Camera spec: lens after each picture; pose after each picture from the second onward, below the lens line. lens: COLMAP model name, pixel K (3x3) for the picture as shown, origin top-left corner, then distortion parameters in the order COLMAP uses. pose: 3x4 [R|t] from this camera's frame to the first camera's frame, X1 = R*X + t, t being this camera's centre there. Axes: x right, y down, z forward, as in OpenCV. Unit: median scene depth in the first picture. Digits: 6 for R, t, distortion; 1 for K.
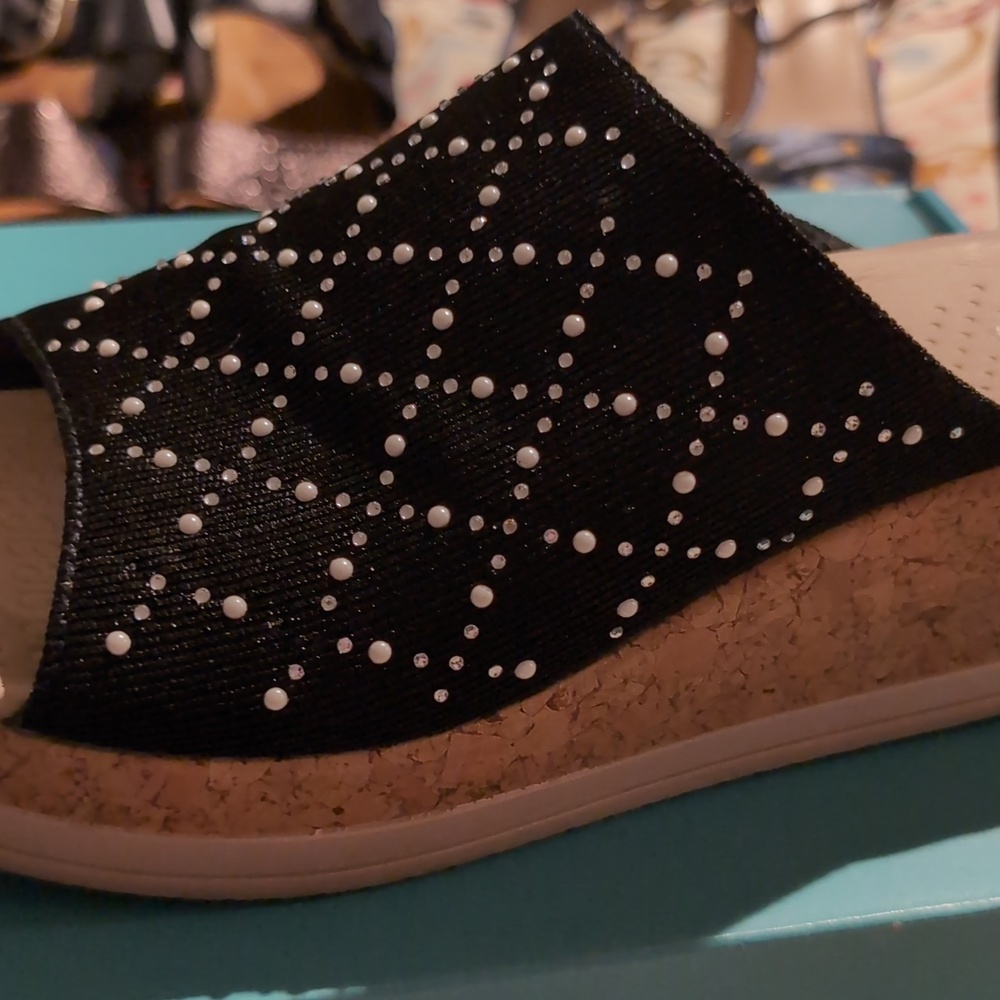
lens RADIAL K [[1717.7, 0, 548.7], [0, 1717.7, 500.0], [0, 0, 1]] dist [0.175756, -0.821894]
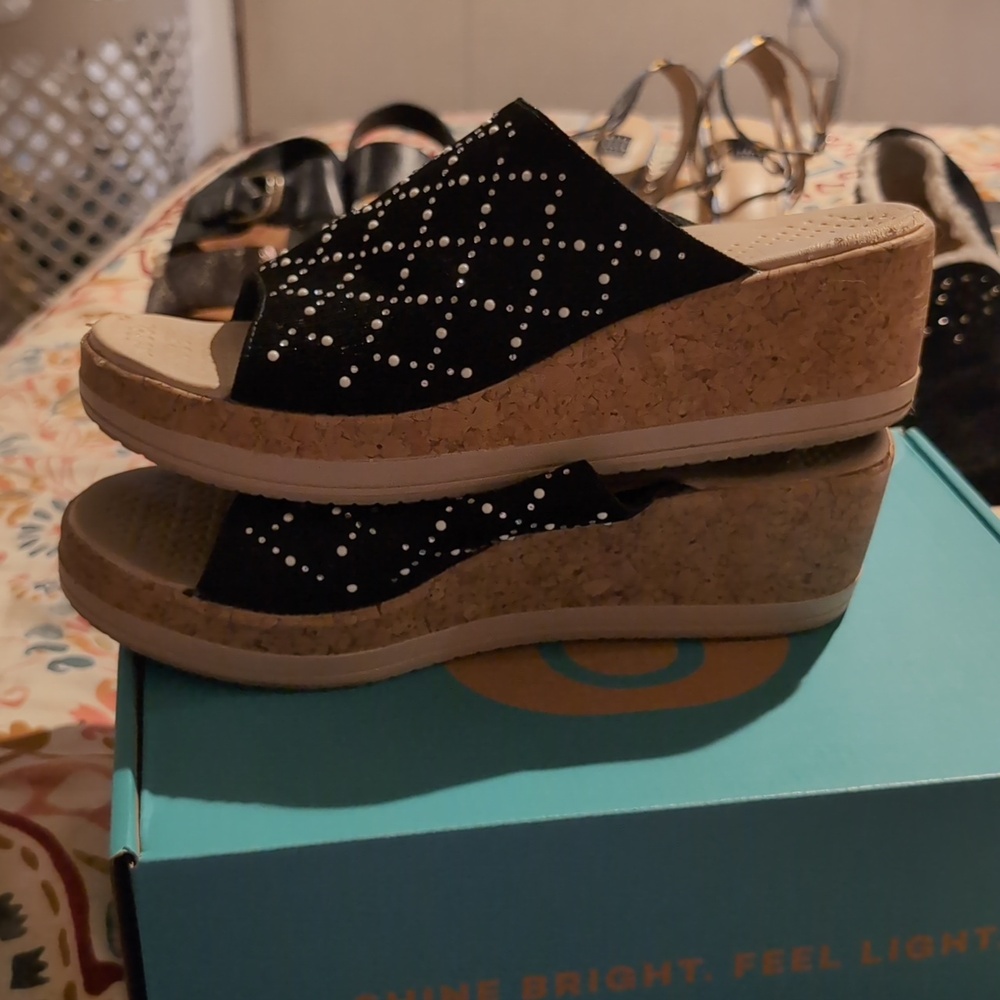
lens RADIAL K [[1717.7, 0, 548.7], [0, 1717.7, 500.0], [0, 0, 1]] dist [0.175756, -0.821894]
pose [[0.983832, -0.044622, -0.173446, 0.422133], [0.012398, 0.983109, -0.182598, 0.608509], [0.178664, 0.177496, 0.967768, -0.921732]]
